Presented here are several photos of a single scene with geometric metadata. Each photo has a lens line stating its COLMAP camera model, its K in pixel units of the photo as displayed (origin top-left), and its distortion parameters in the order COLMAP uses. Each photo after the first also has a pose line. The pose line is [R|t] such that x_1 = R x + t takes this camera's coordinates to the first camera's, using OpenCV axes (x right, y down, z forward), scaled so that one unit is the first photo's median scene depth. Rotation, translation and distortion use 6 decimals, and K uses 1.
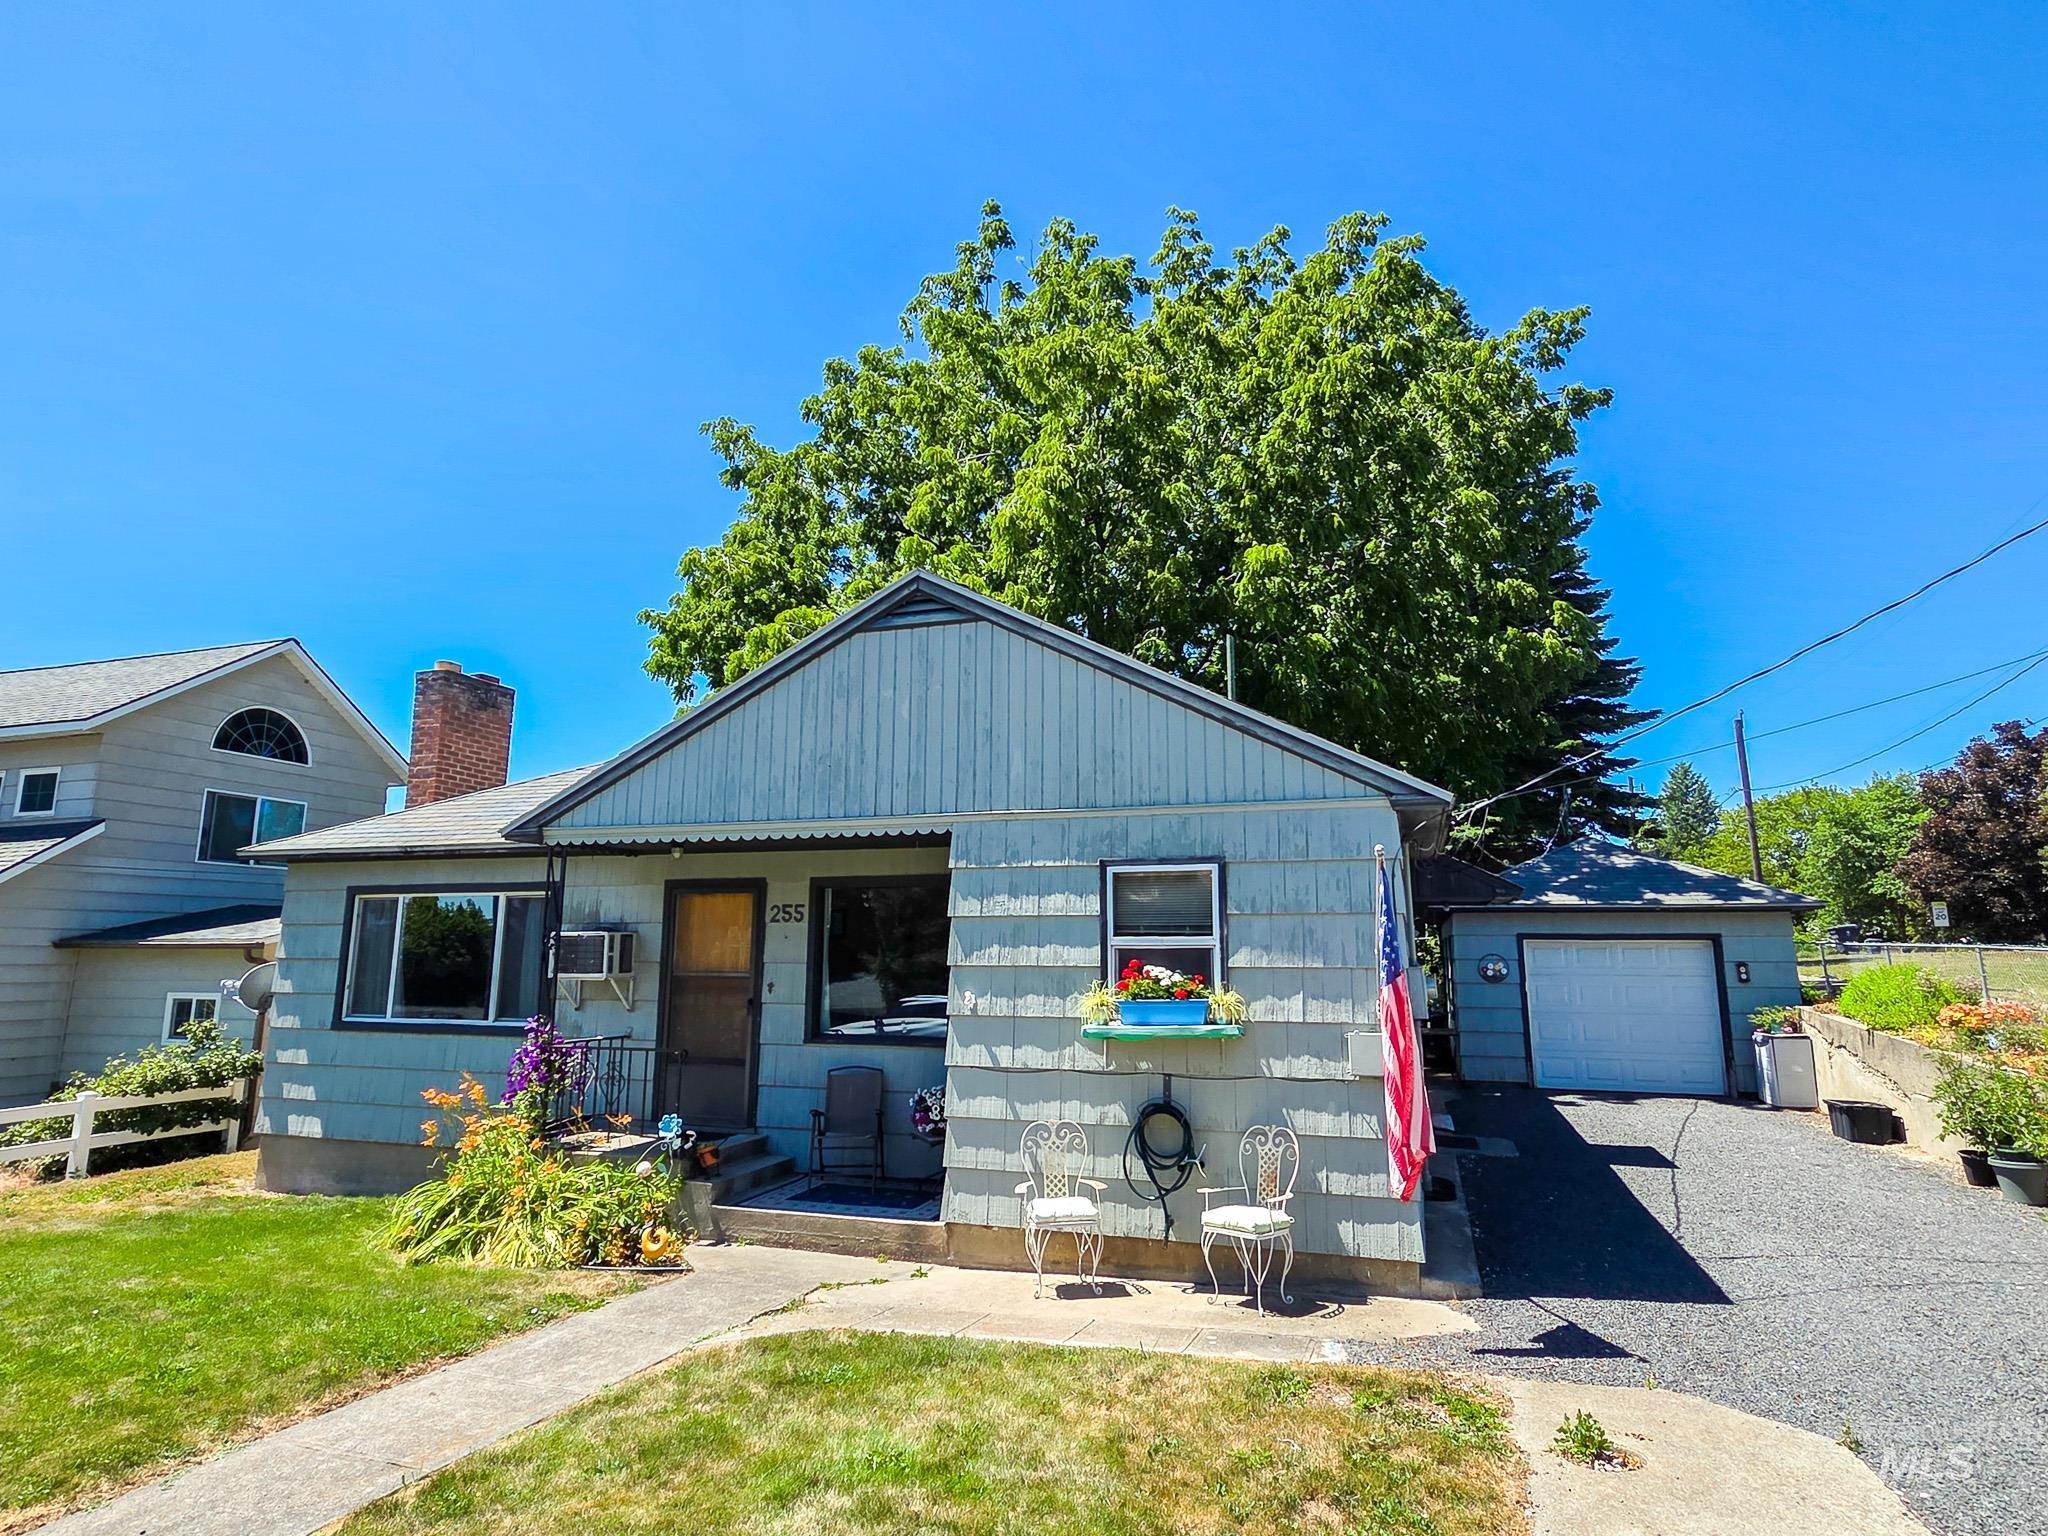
lens RADIAL K [[1111.2, 0, 1049.9], [0, 1111.2, 762.9], [0, 0, 1]] dist [0.000987, 0.001080]
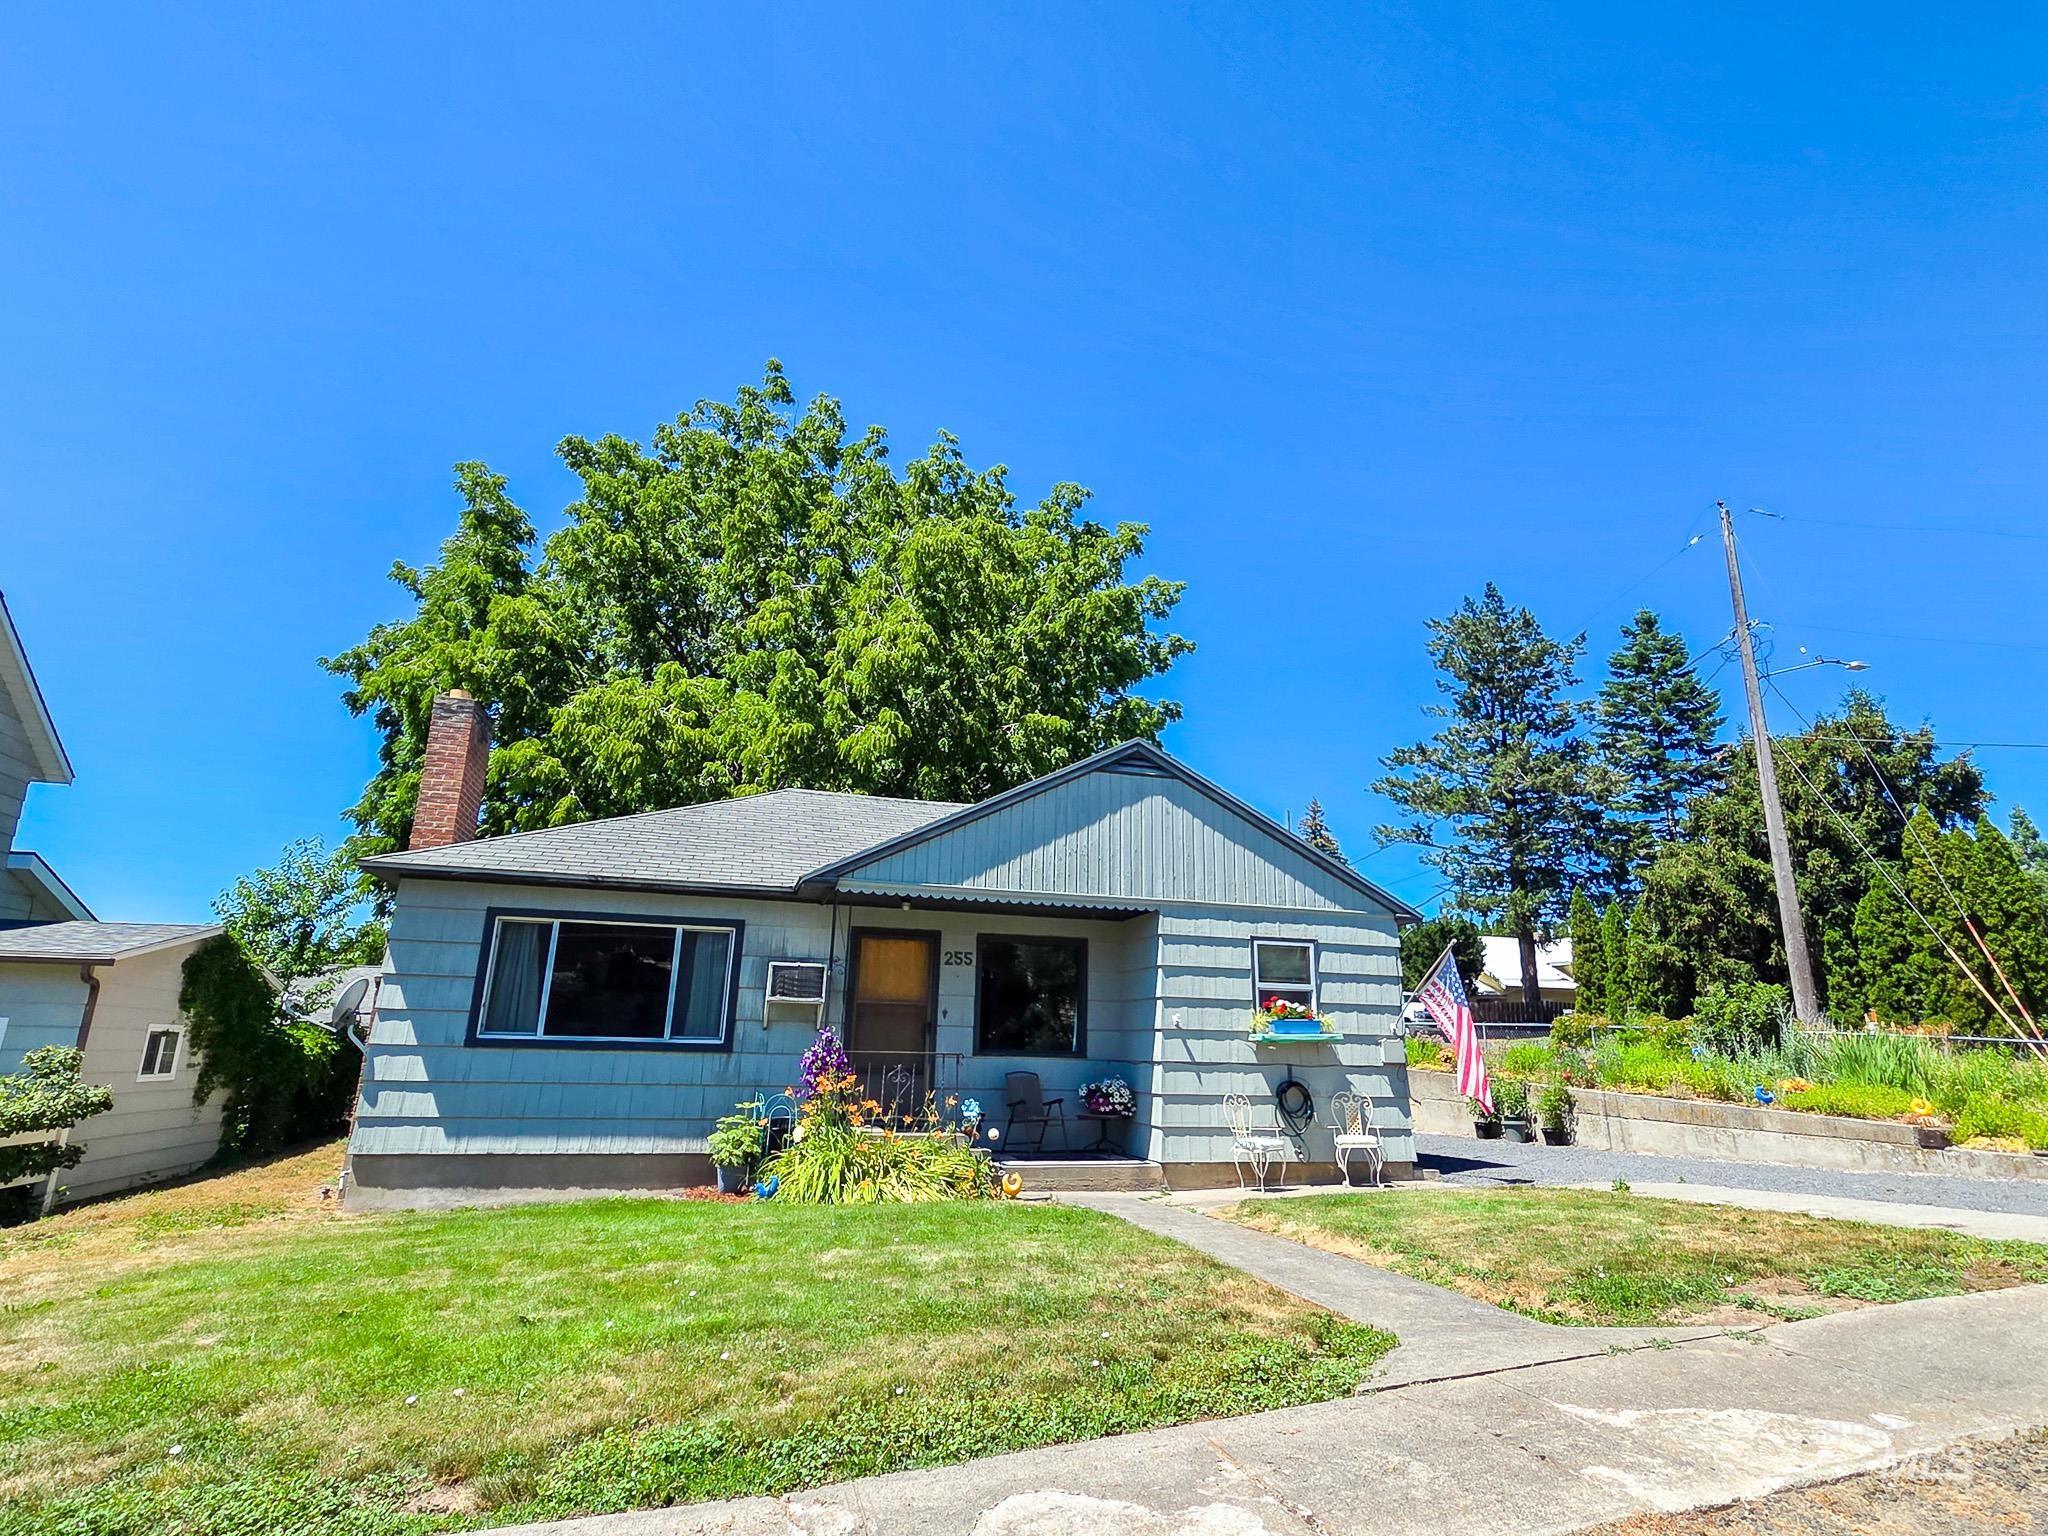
lens RADIAL K [[1071.7, 0, 1024.0], [0, 1071.7, 768.0], [0, 0, 1]] dist [0.005719, 0.000615]
pose [[0.838149, 0.157696, 0.522148, -1.037631], [-0.108245, 0.986343, -0.124136, 0.070572], [-0.534593, 0.047525, 0.843772, -0.176691]]
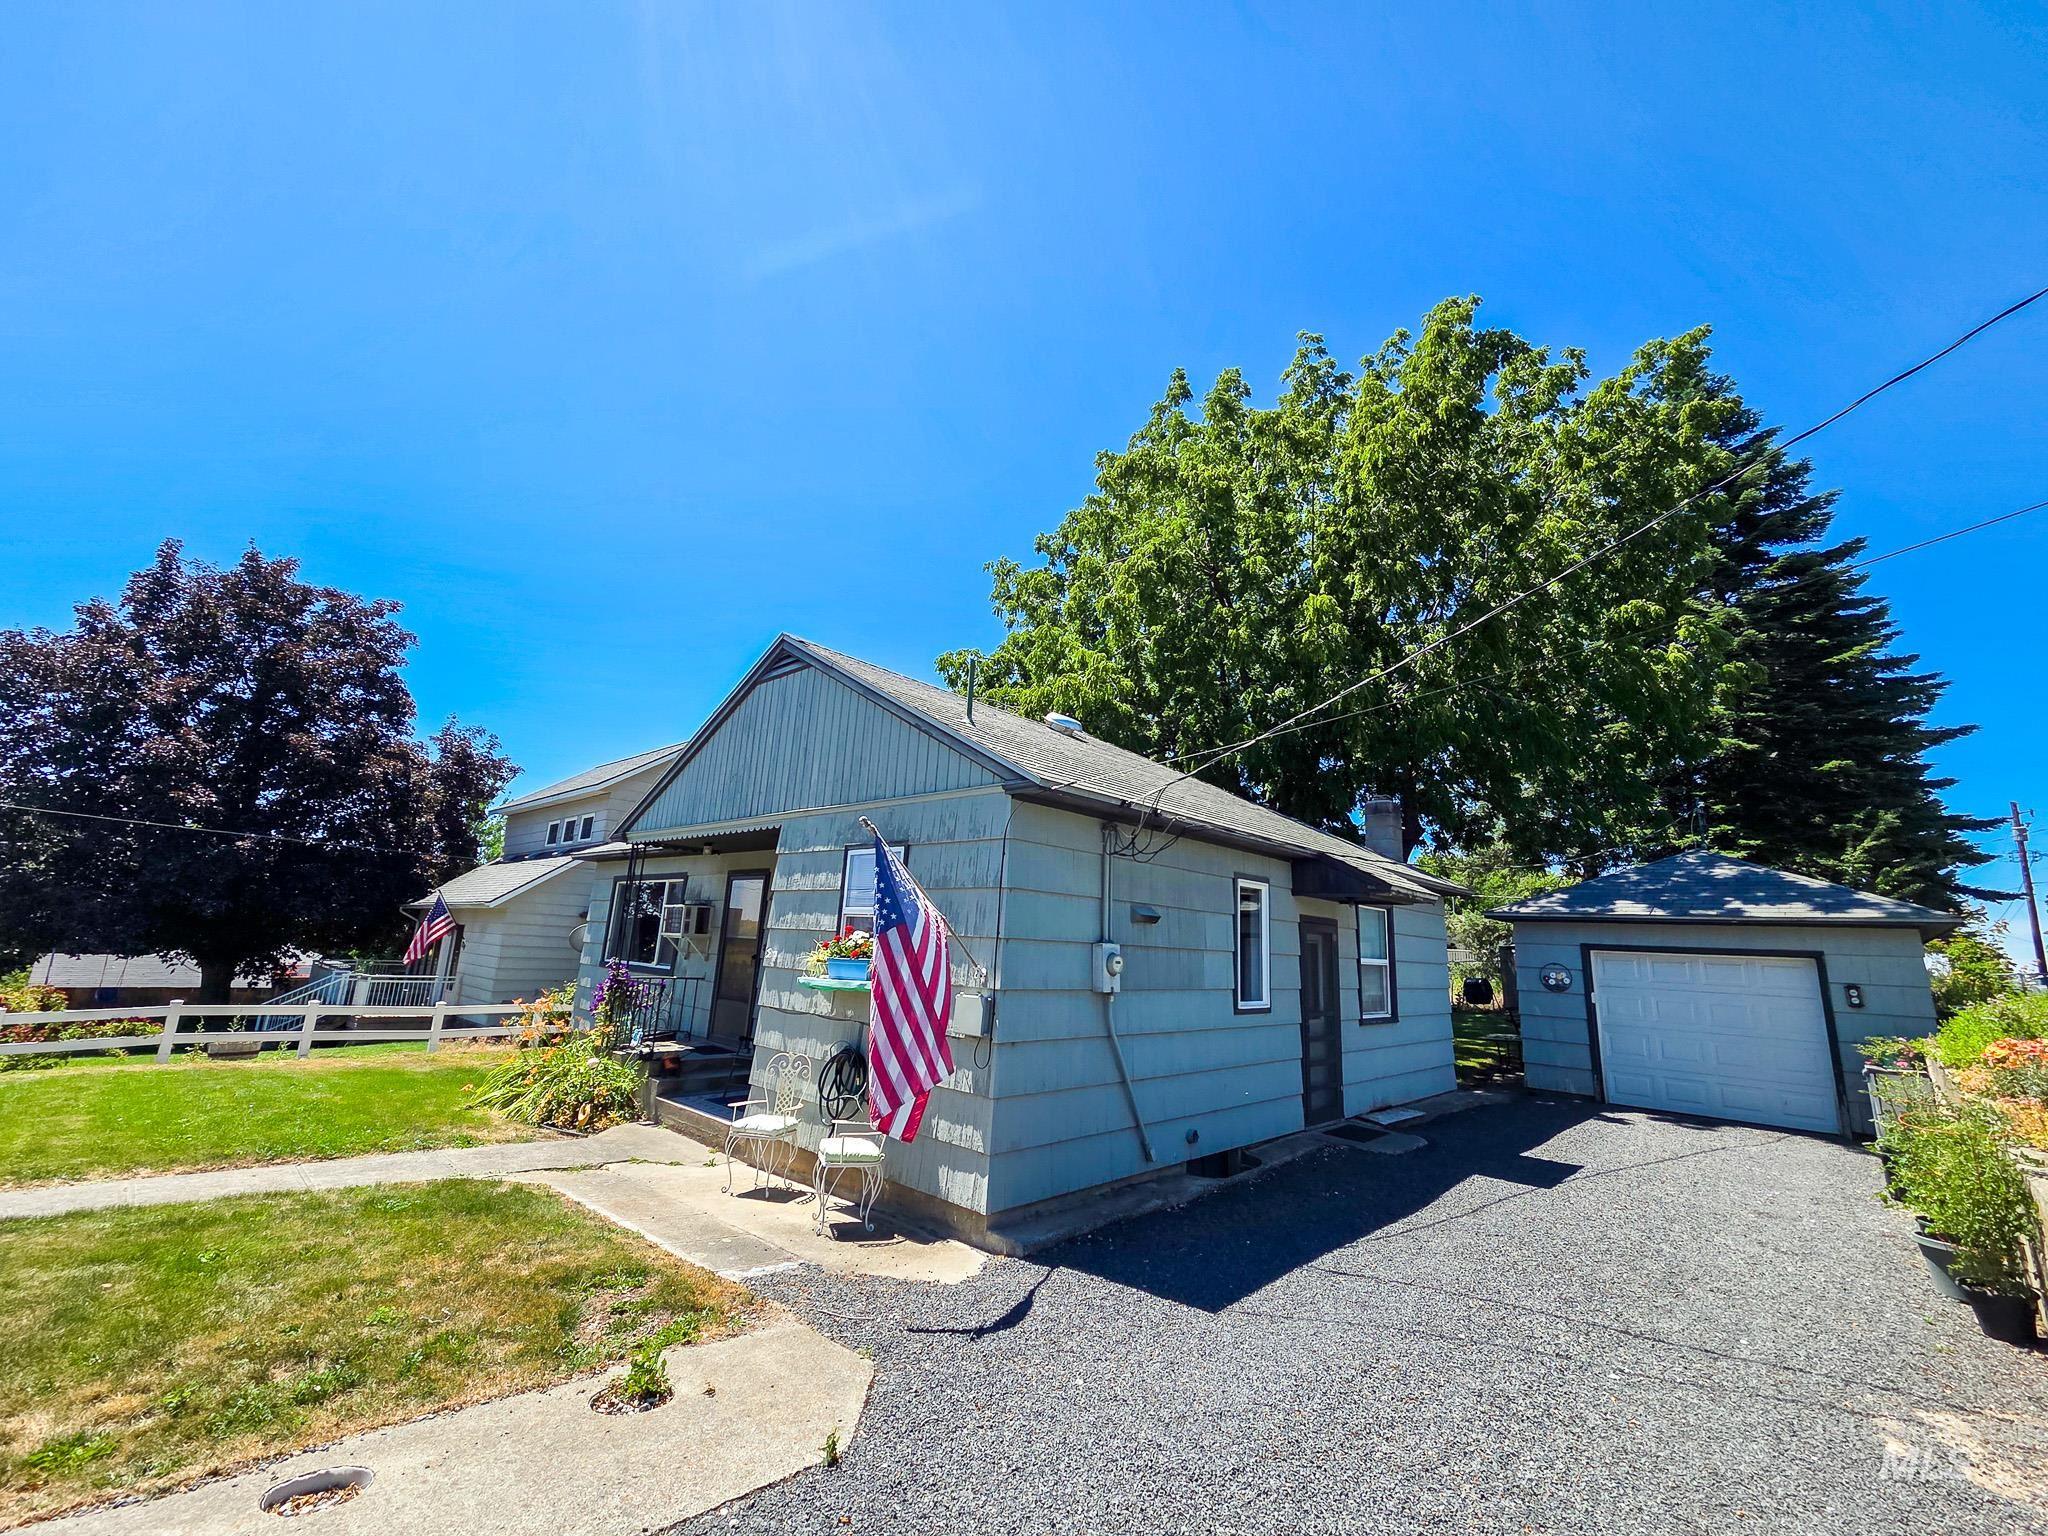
lens RADIAL K [[832.4, 0, 1044.7], [0, 832.4, 762.5], [0, 0, 1]] dist [0.001869, -0.000945]
pose [[0.912735, -0.047653, -0.405765, 0.583624], [0.023227, 0.997621, -0.064913, 0.056205], [0.407892, 0.049824, 0.911670, 0.218997]]
